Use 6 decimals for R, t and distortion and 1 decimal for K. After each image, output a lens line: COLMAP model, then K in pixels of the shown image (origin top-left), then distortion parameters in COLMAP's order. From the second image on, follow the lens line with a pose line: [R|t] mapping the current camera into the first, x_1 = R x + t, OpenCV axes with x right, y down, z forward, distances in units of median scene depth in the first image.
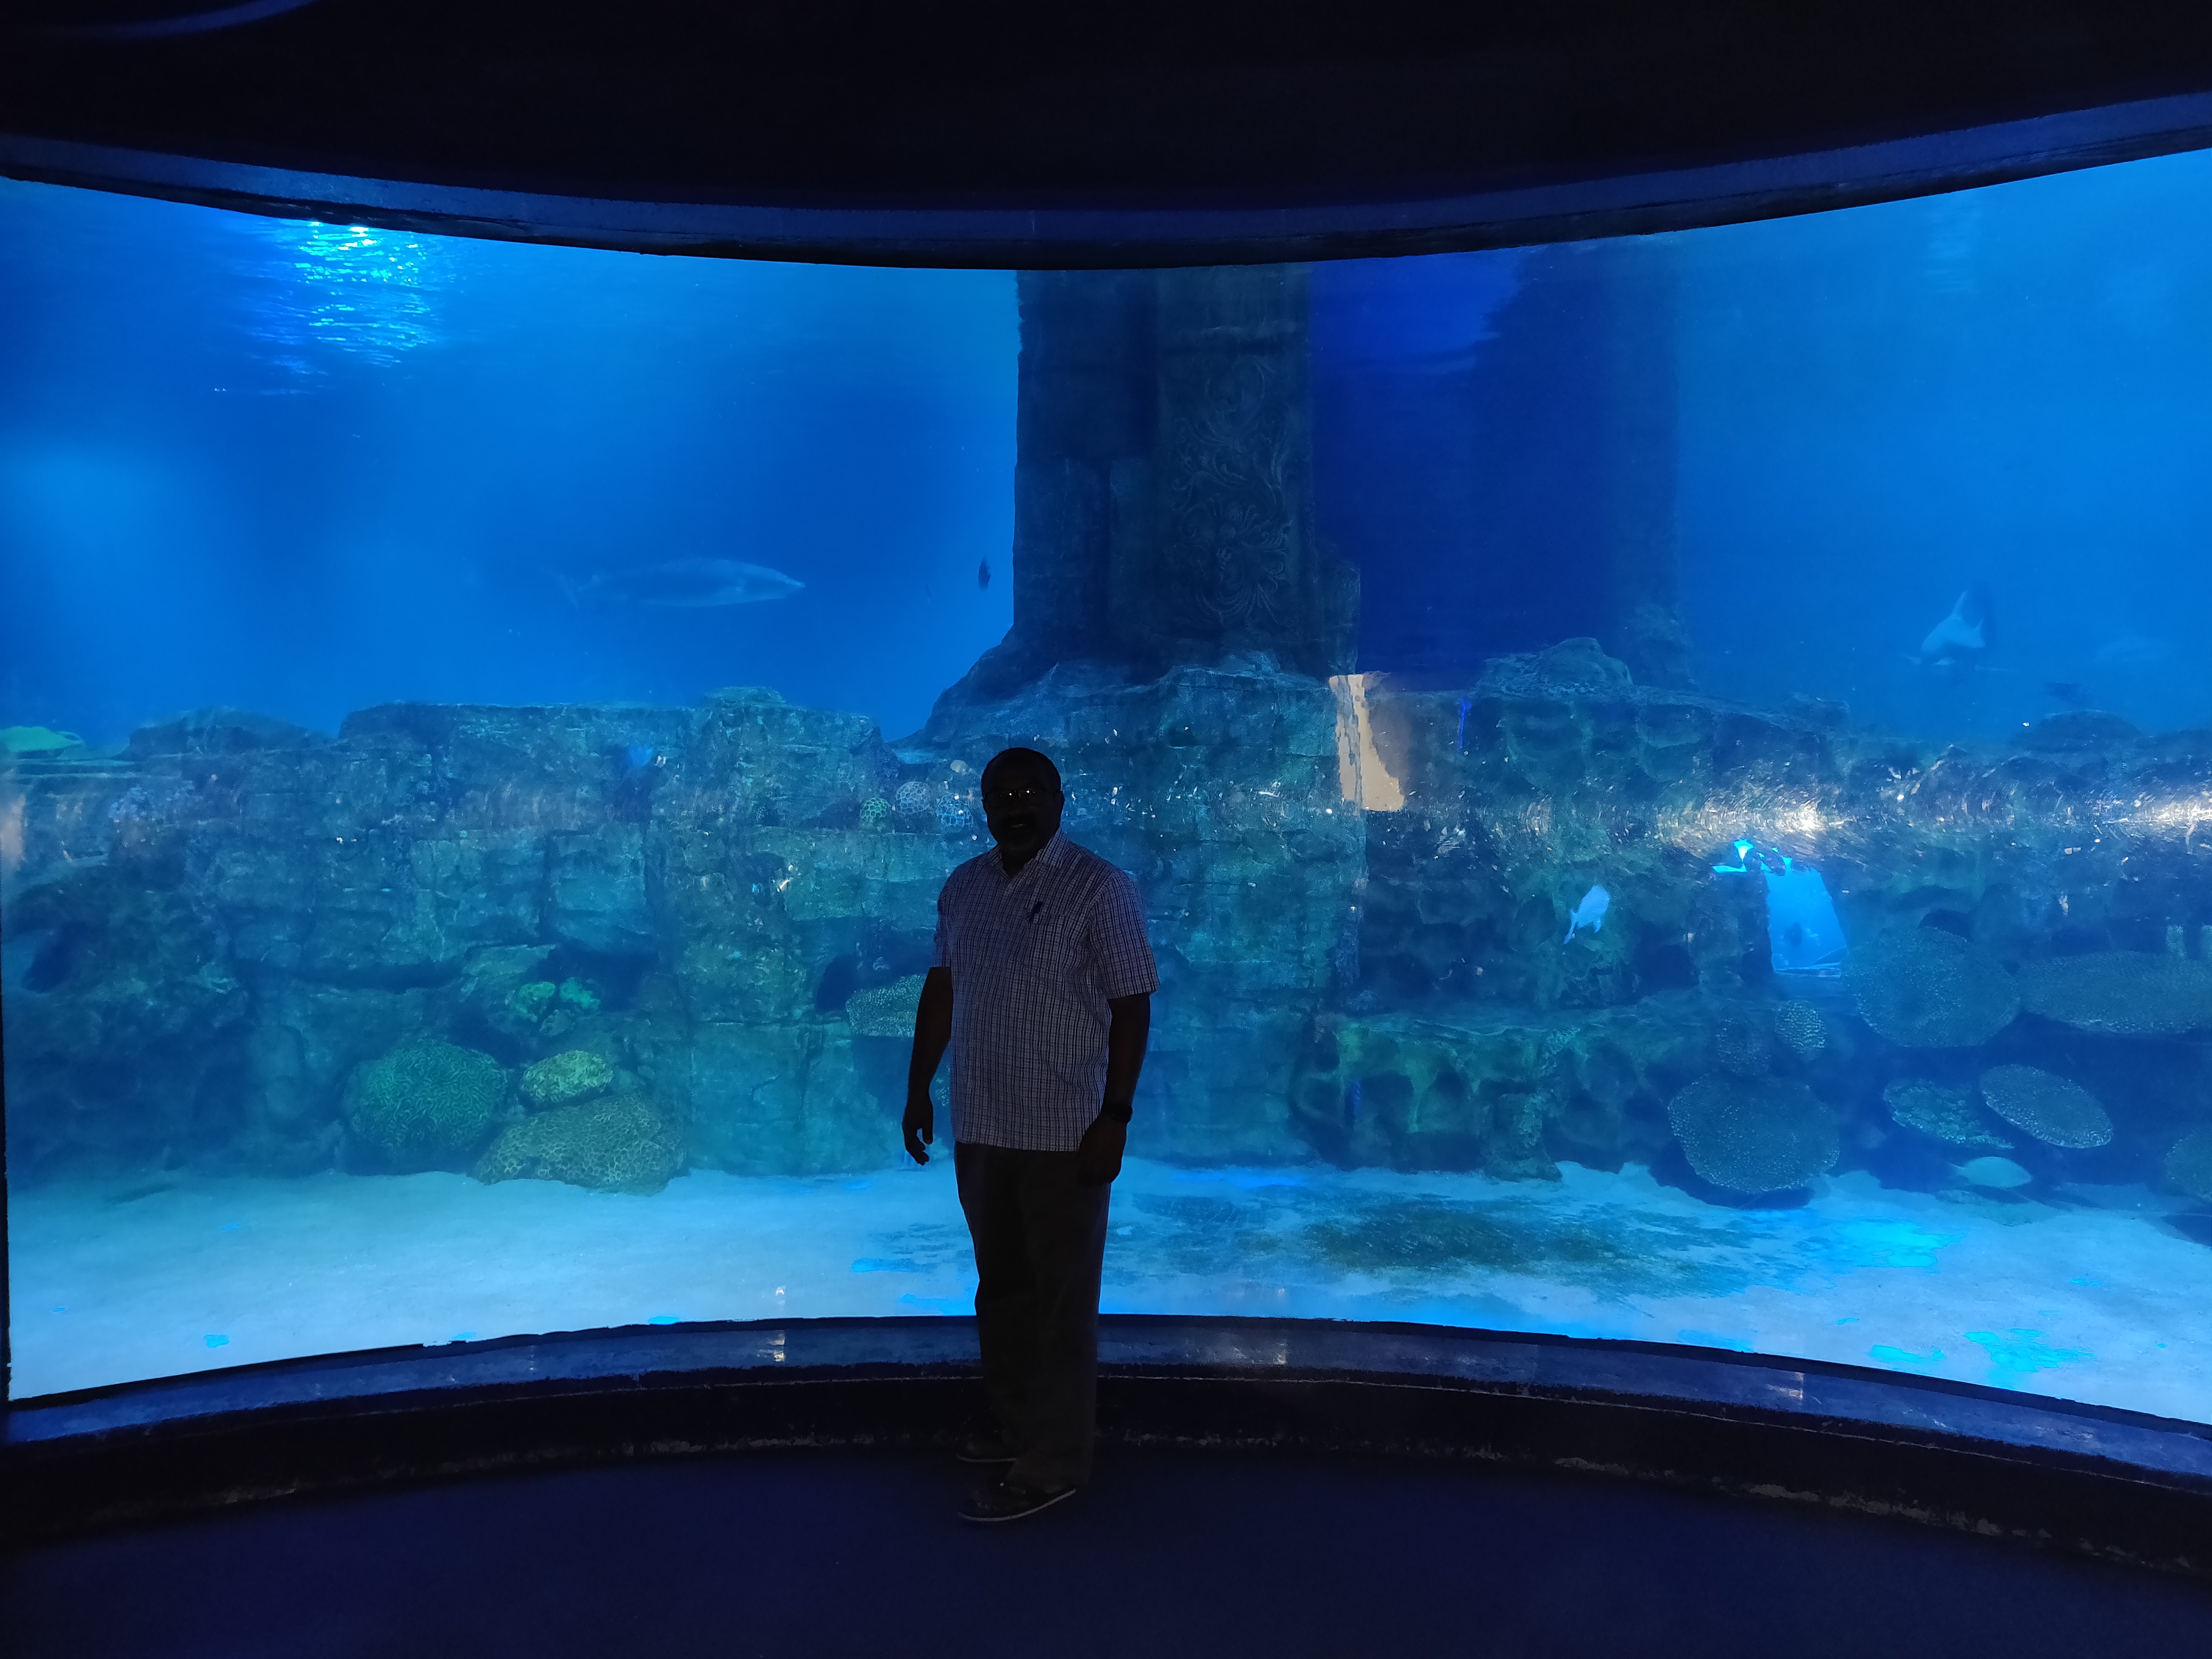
lens RADIAL K [[1597.2, 0, 1106.0], [0, 1597.2, 829.5], [0, 0, 1]] dist [-0.008065, 0.034258]
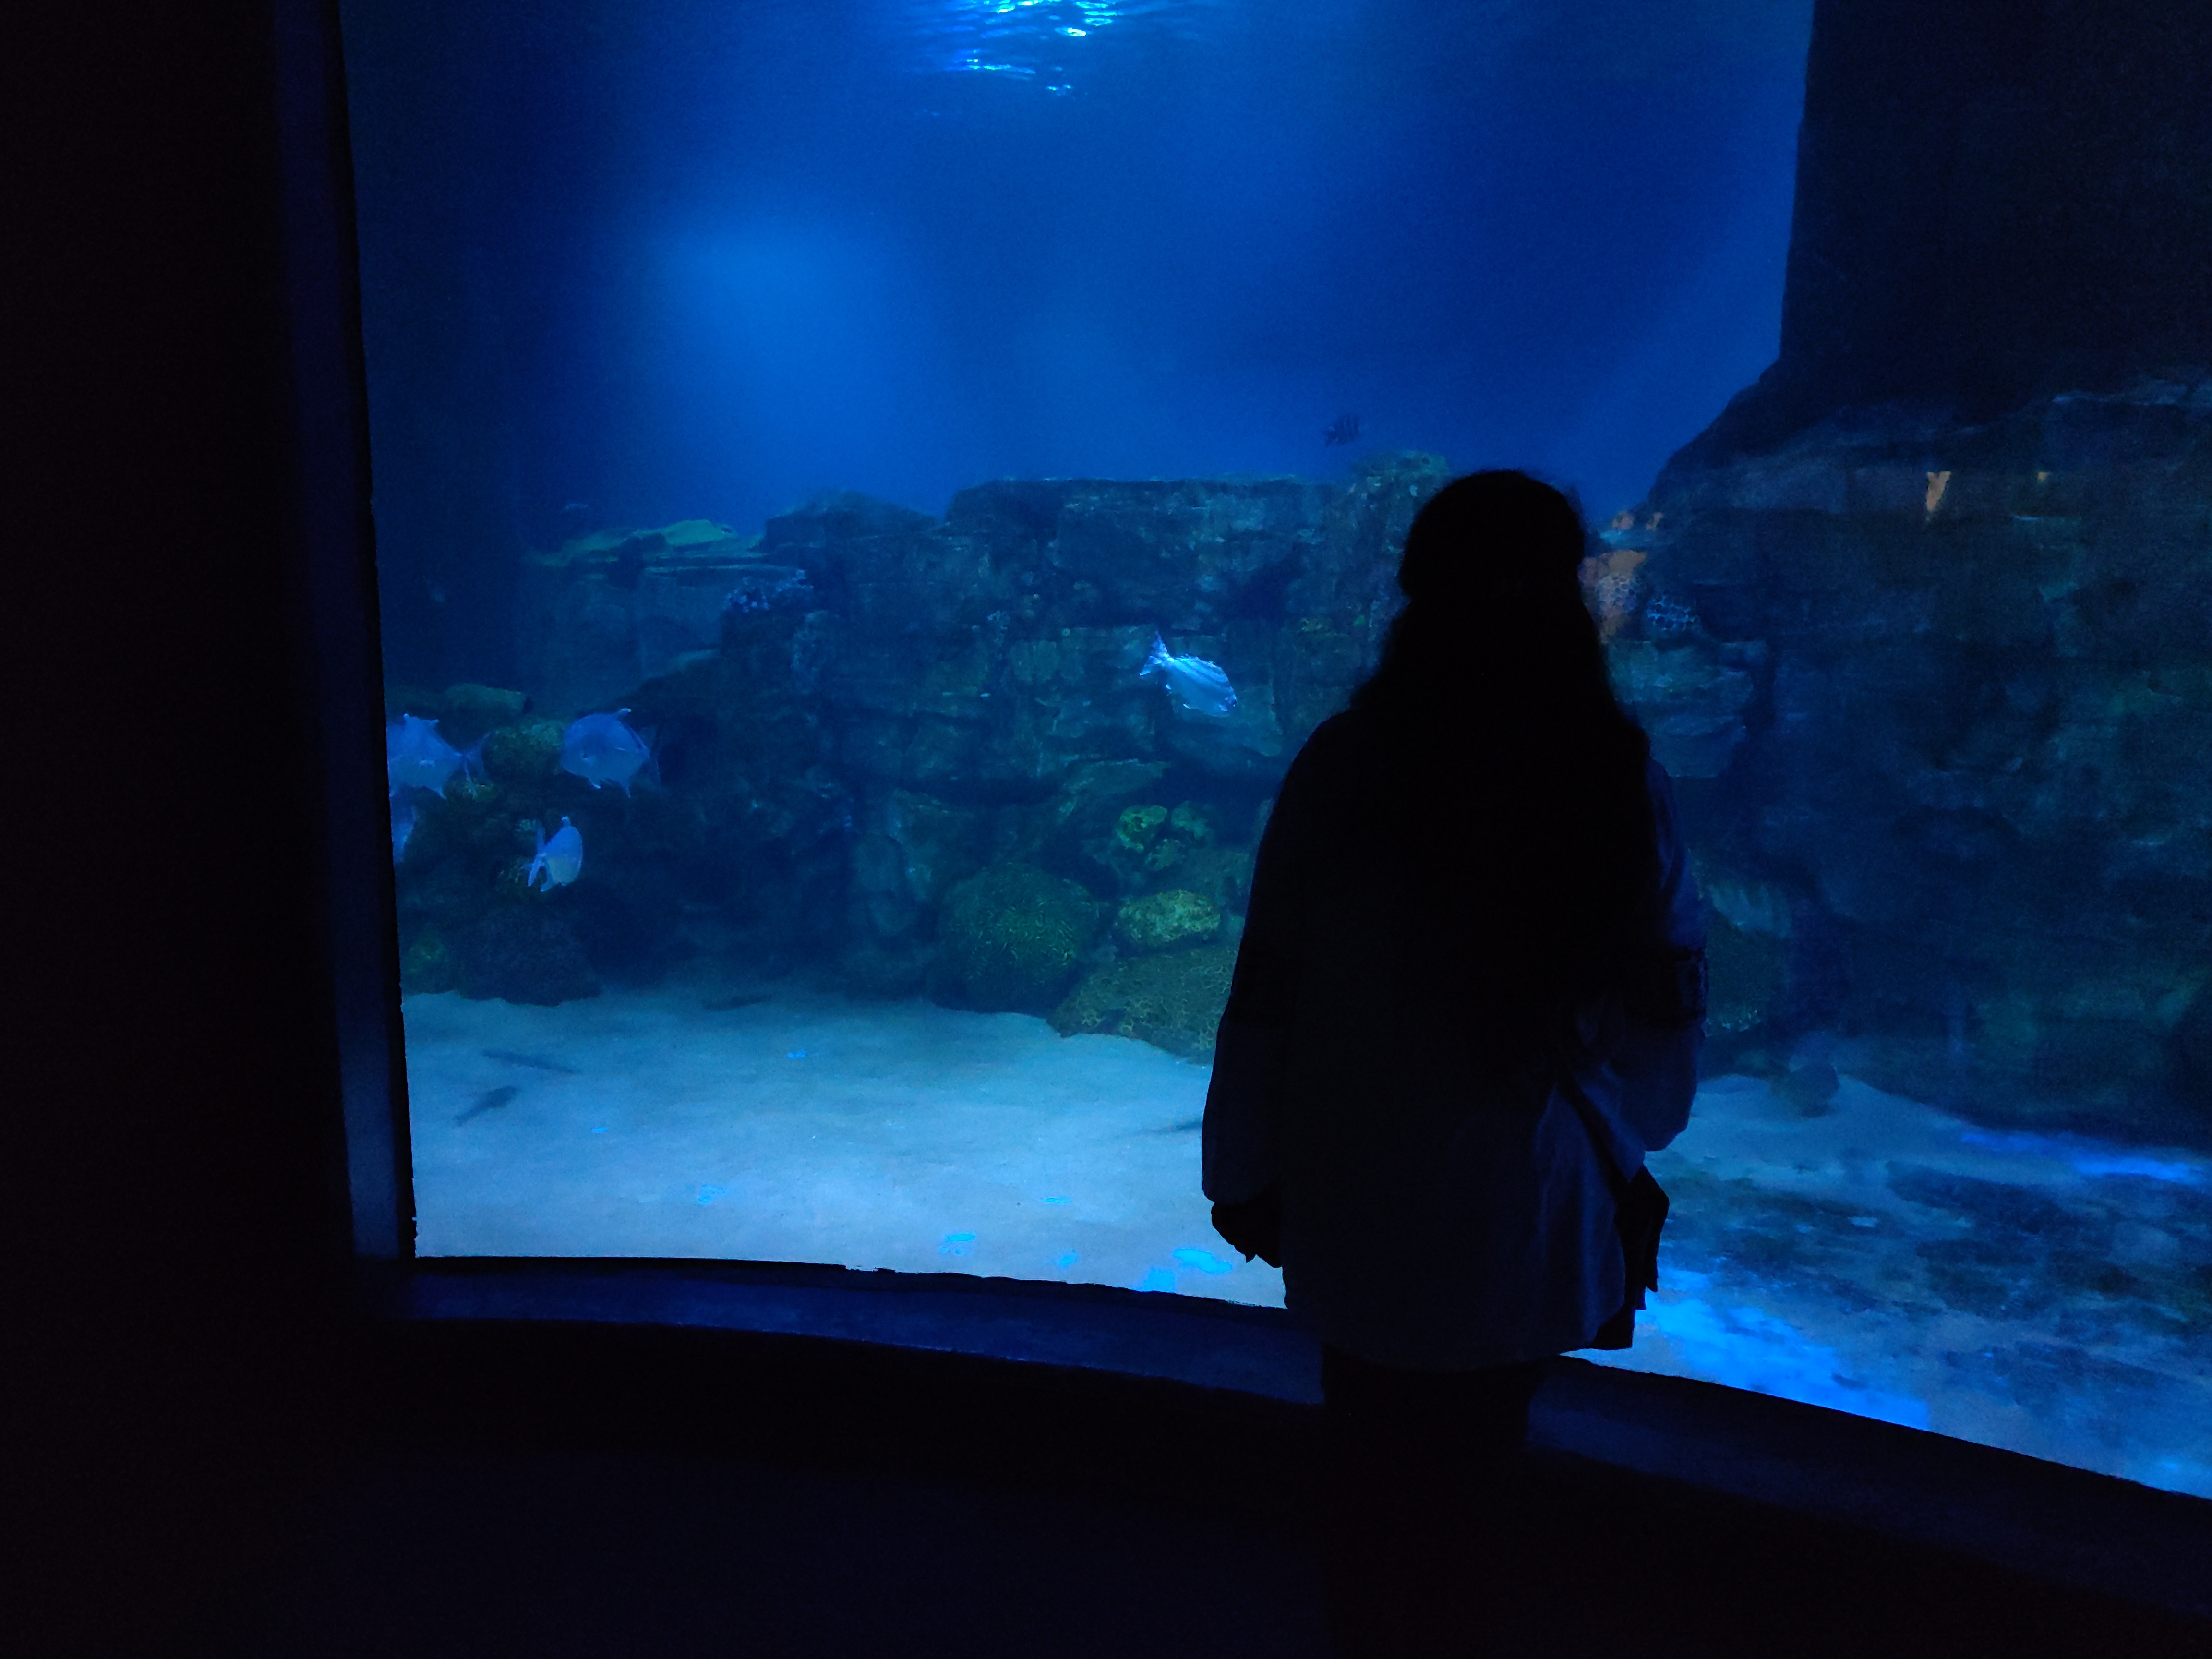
lens RADIAL K [[1597.2, 0, 1106.0], [0, 1597.2, 829.5], [0, 0, 1]] dist [-0.008065, 0.034258]
pose [[0.879591, 0.071772, -0.470285, 0.033997], [-0.013859, 0.992000, 0.125473, 0.000408], [0.475528, -0.103847, 0.873550, 0.244209]]
